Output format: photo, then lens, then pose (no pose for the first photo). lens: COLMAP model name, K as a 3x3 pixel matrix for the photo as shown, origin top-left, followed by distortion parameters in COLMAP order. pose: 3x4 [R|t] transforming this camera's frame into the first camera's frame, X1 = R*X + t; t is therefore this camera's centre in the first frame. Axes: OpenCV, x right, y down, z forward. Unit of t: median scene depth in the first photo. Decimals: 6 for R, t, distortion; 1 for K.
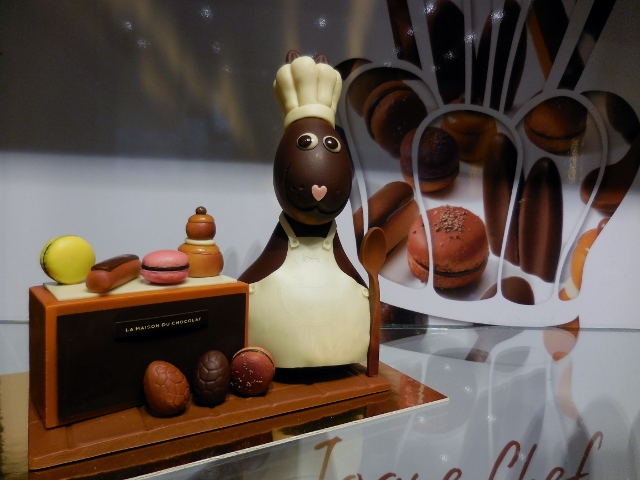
lens RADIAL K [[475.2, 0, 320.0], [0, 475.2, 240.0], [0, 0, 1]] dist [-0.006078, -0.003137]
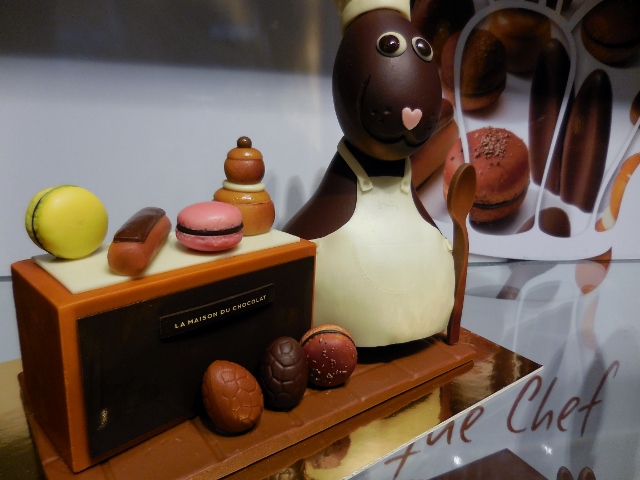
lens RADIAL K [[472.1, 0, 320.0], [0, 472.1, 240.0], [0, 0, 1]] dist [-0.002431, 0.001438]
pose [[0.993877, -0.024638, 0.107709, -0.135532], [0.004445, 0.982947, 0.183837, -0.029879], [-0.110402, -0.182232, 0.977038, 0.164371]]
